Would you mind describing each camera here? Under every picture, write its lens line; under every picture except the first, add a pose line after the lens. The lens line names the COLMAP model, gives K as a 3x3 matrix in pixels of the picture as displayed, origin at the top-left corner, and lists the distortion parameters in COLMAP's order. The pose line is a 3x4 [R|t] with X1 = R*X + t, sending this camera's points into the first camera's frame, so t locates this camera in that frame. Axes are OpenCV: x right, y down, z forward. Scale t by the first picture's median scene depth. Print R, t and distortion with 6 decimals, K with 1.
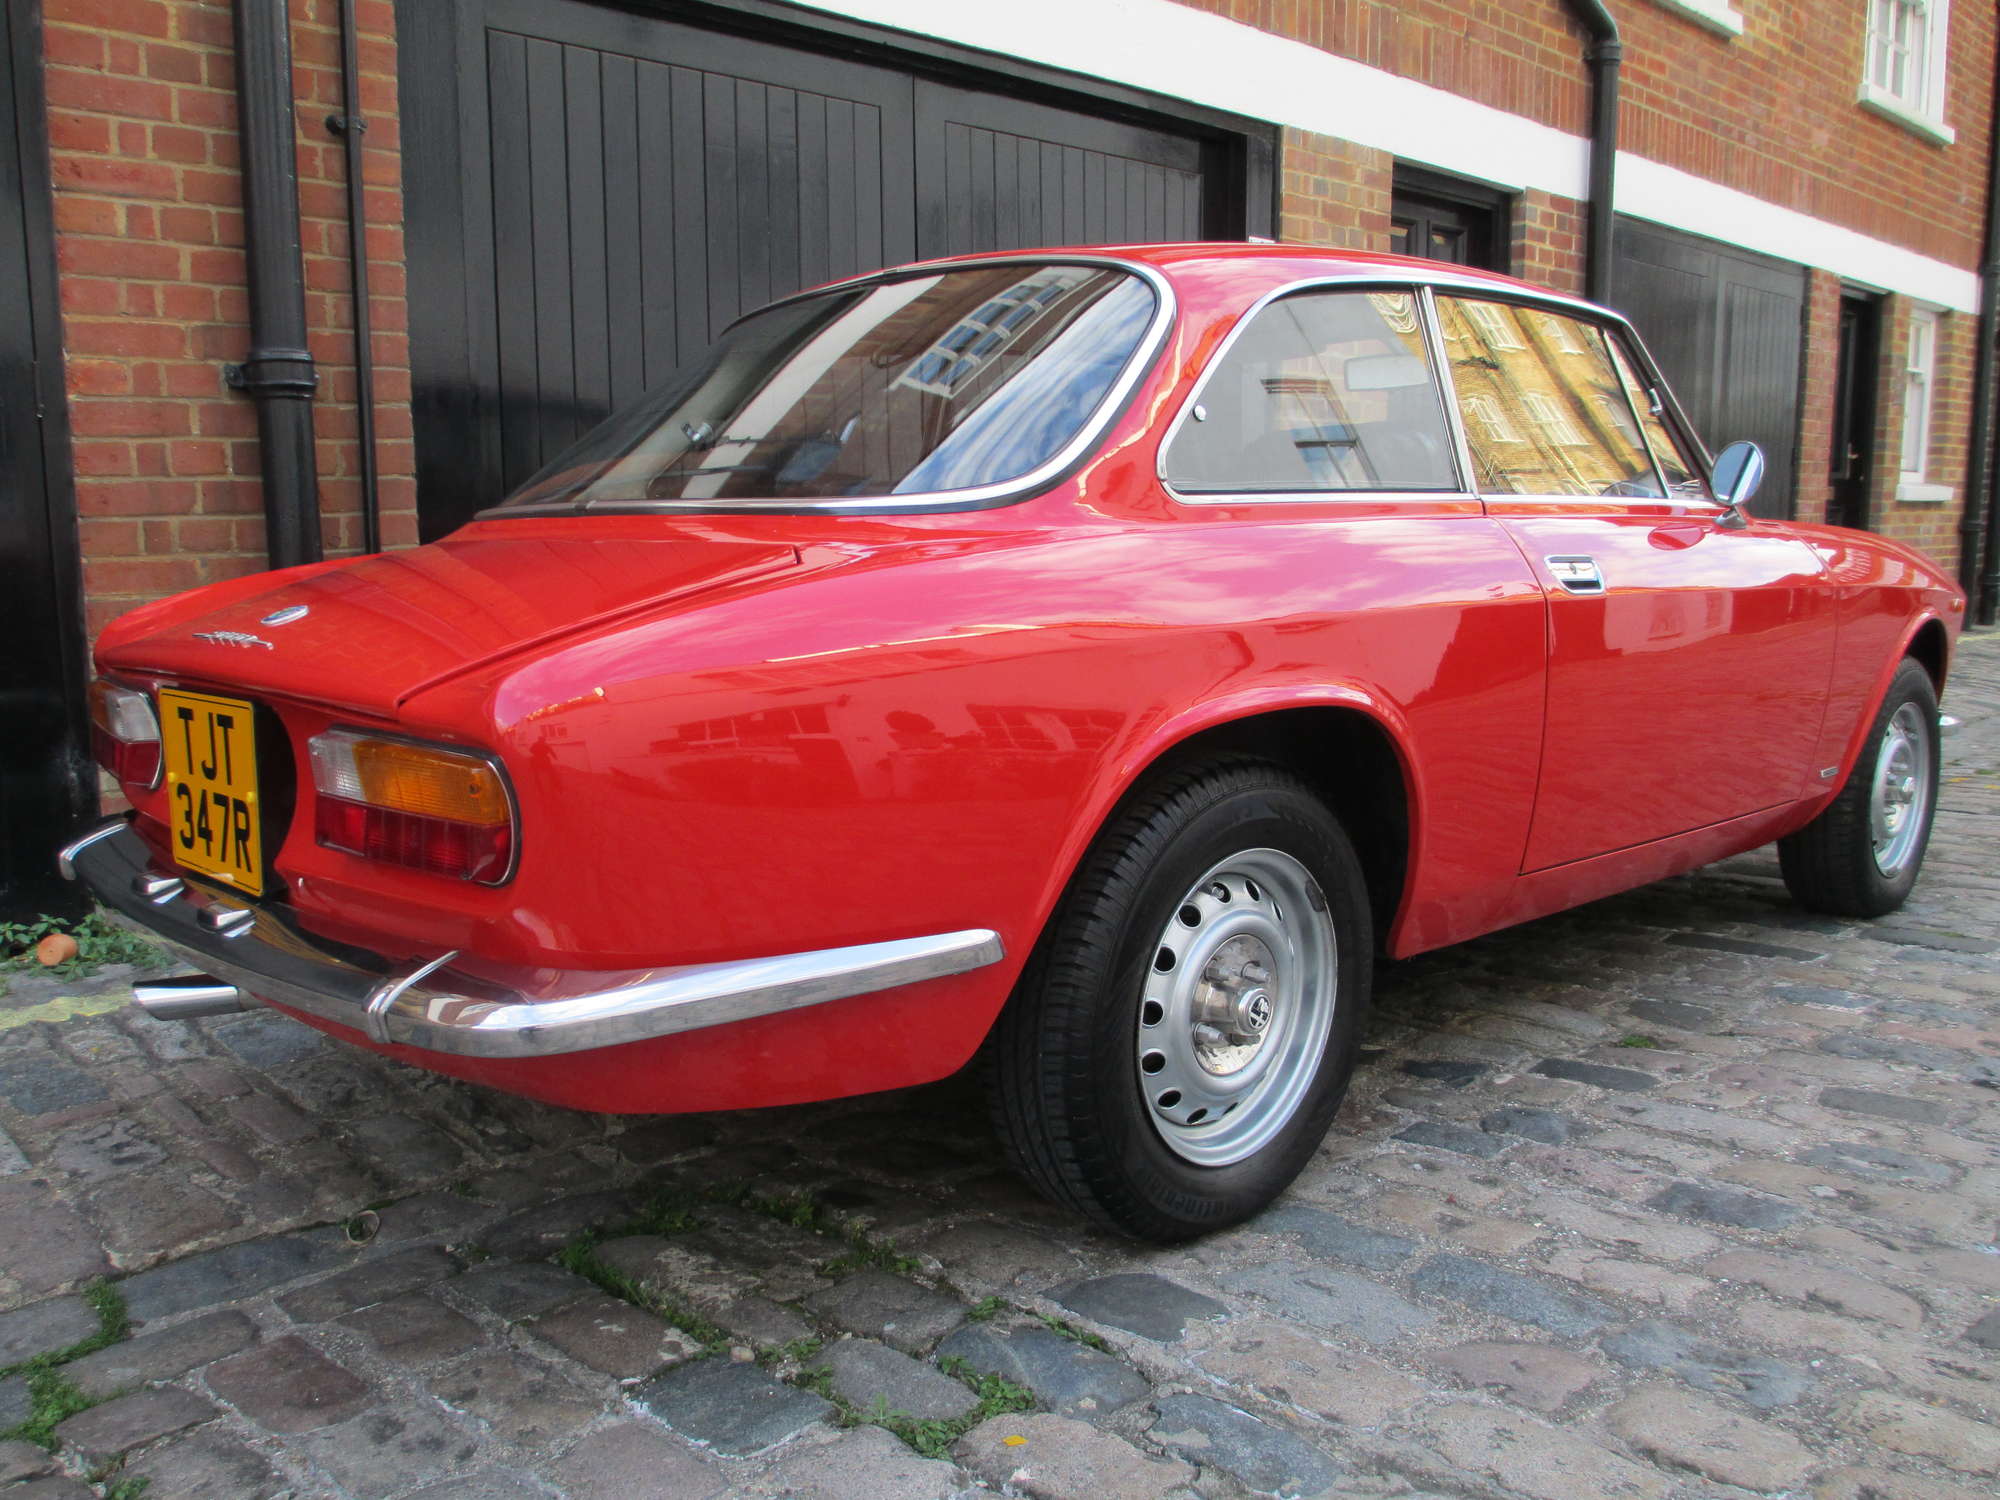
lens RADIAL K [[1639.1, 0, 999.6], [0, 1639.1, 999.7], [0, 0, 1]] dist [-0.057029, 0.015909]
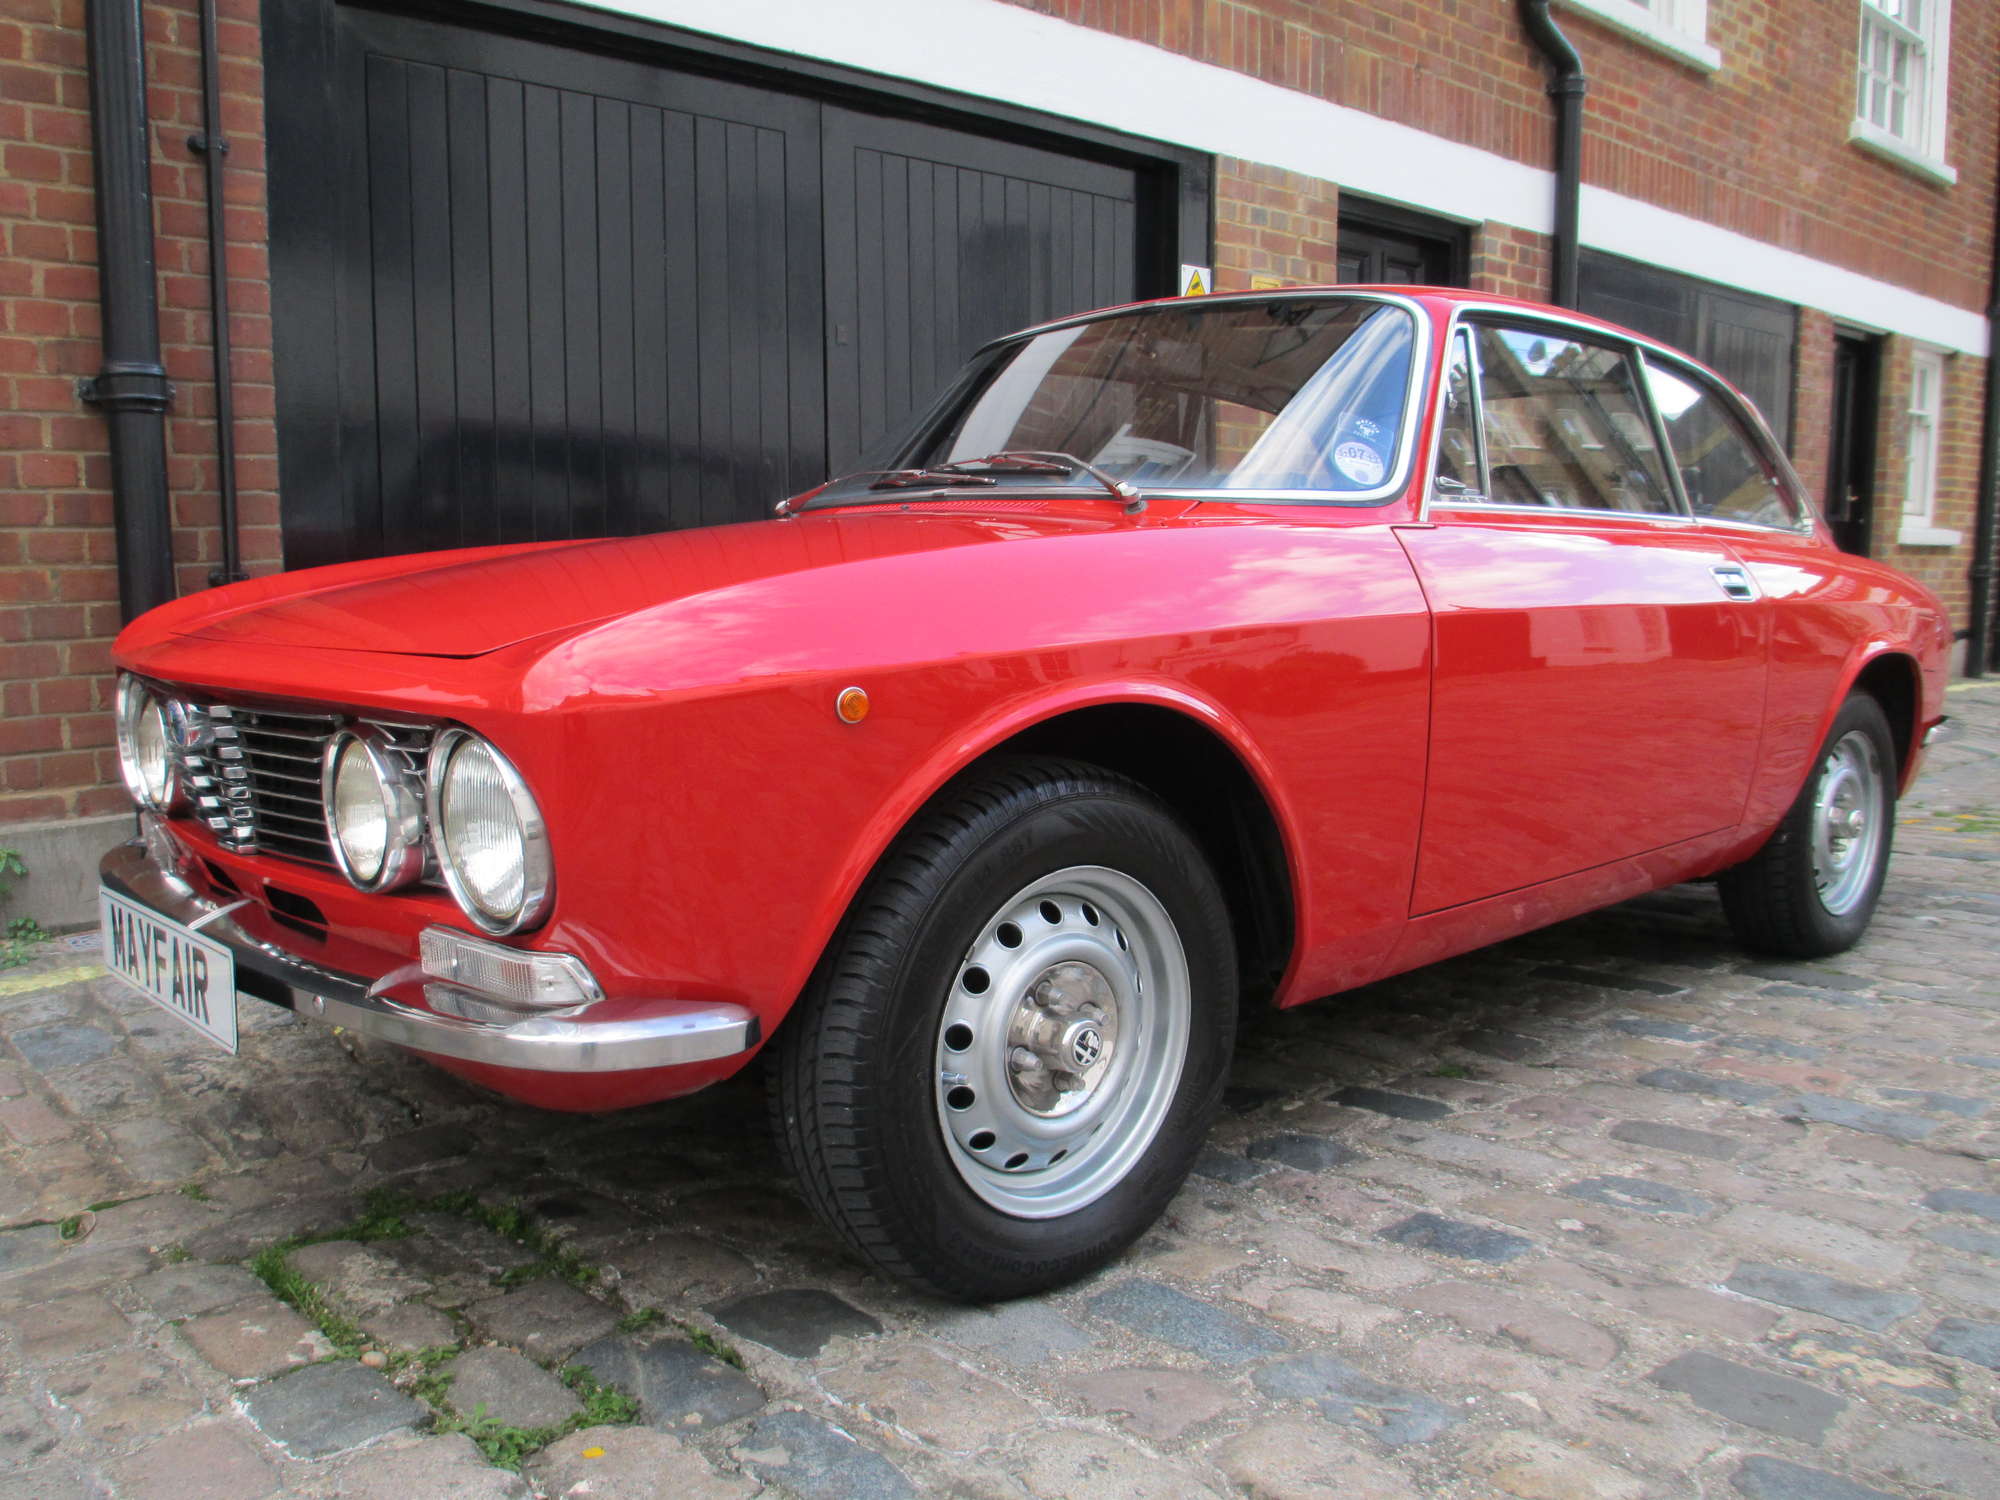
lens RADIAL K [[1635.2, 0, 1000.3], [0, 1635.2, 1015.3], [0, 0, 1]] dist [-0.052346, 0.003596]
pose [[0.999229, 0.017219, -0.035290, 0.143273], [-0.017882, 0.999668, -0.018565, 0.013593], [0.034958, 0.019182, 0.999205, 0.025355]]
